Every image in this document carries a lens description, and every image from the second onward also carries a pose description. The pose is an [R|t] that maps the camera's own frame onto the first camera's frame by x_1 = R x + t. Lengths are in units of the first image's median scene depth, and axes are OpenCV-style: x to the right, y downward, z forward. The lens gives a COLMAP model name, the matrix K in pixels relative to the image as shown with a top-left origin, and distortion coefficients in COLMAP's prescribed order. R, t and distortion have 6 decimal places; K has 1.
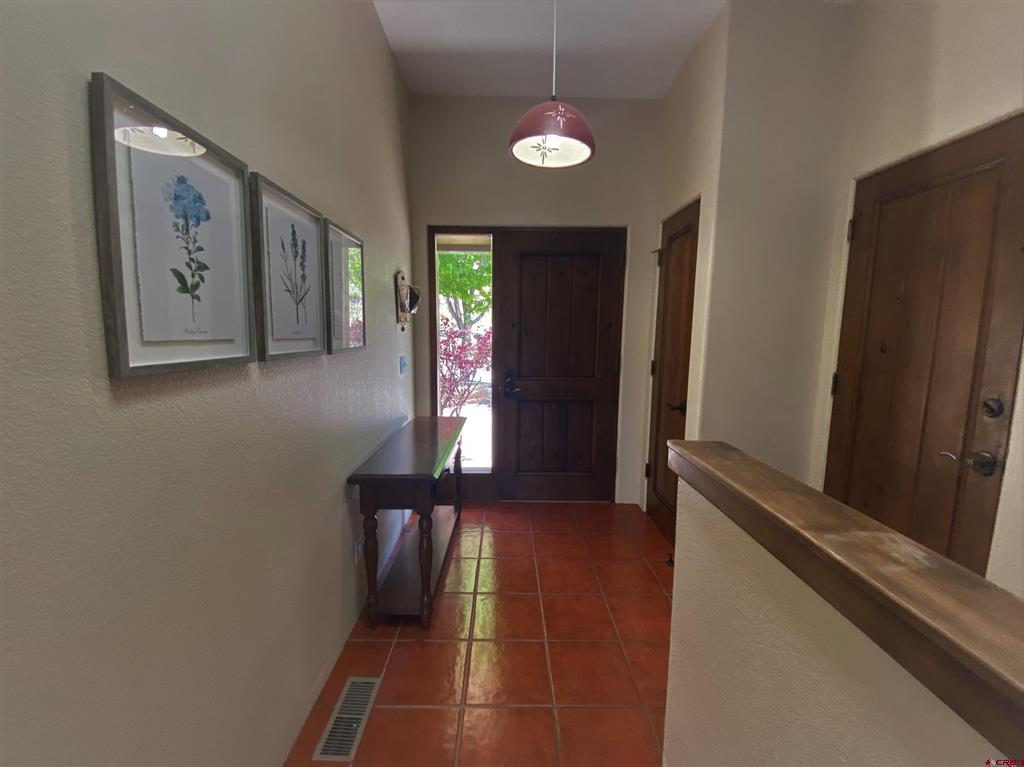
lens RADIAL K [[414.0, 0, 512.0], [0, 414.0, 383.5], [0, 0, 1]] dist [-0.002076, -0.000385]
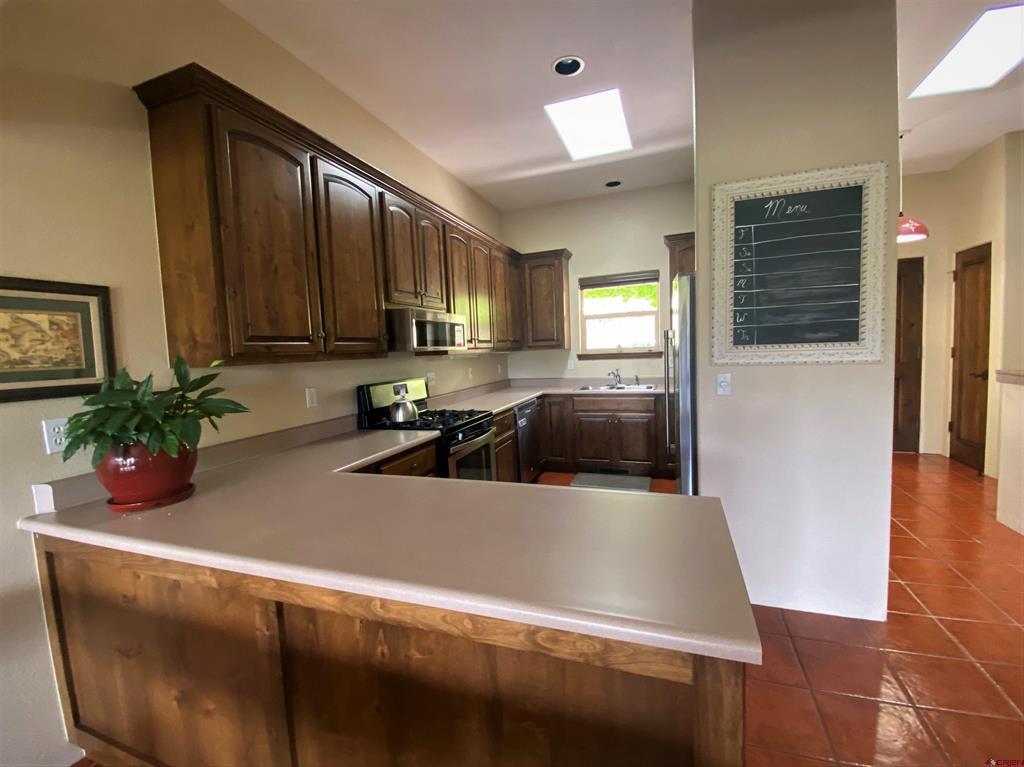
lens RADIAL K [[443.4, 0, 509.7], [0, 443.4, 381.9], [0, 0, 1]] dist [0.032604, -0.025155]
pose [[0.935484, -0.022106, -0.352676, -0.565583], [0.005587, 0.998842, -0.047788, 0.132228], [0.353324, 0.042734, 0.934524, -1.009727]]
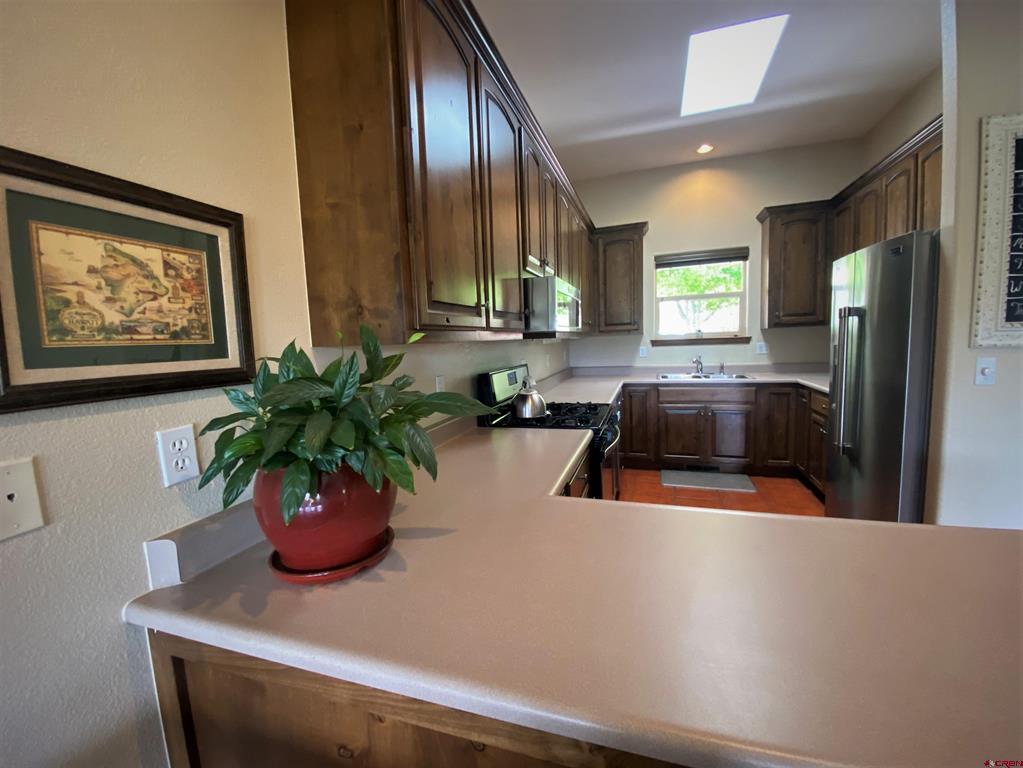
lens RADIAL K [[429.5, 0, 508.7], [0, 429.5, 382.1], [0, 0, 1]] dist [0.024873, -0.021496]
pose [[0.947348, -0.013946, -0.319903, -0.932577], [0.007028, 0.999716, -0.022769, 0.124437], [0.320130, 0.019322, 0.947177, -0.919110]]
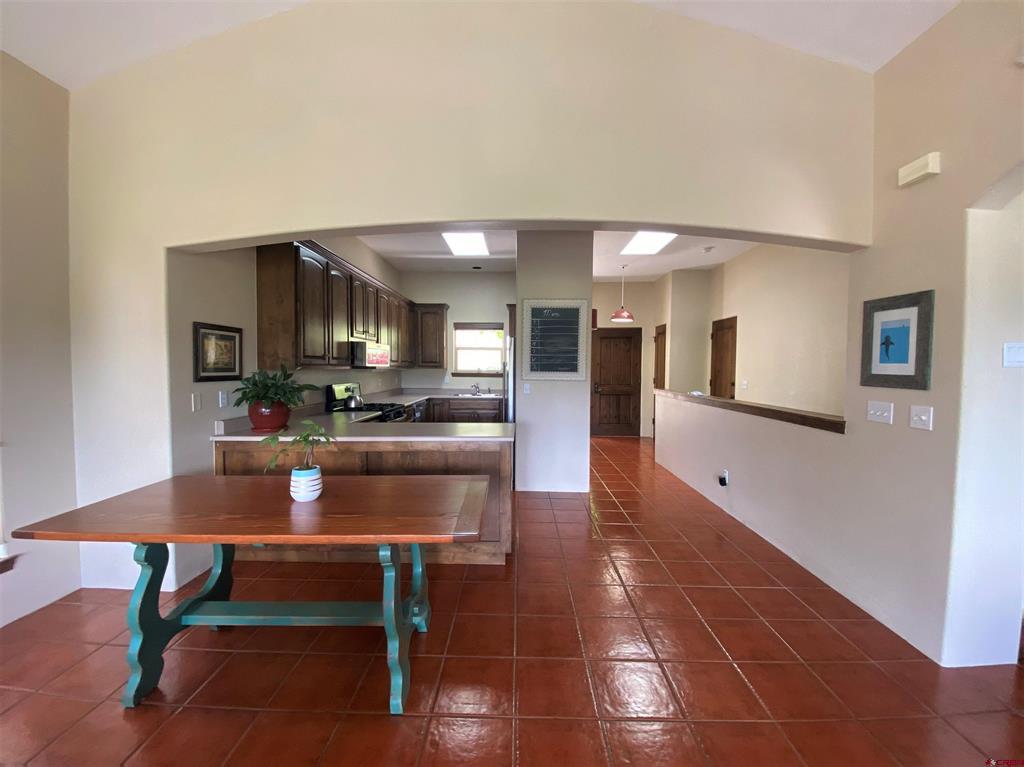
lens RADIAL K [[414.0, 0, 512.0], [0, 414.0, 383.5], [0, 0, 1]] dist [-0.002076, -0.000385]
pose [[0.999606, -0.001205, -0.028055, -0.504788], [-0.001241, 0.996205, -0.087024, 0.218143], [0.028053, 0.087025, 0.995811, -1.712734]]
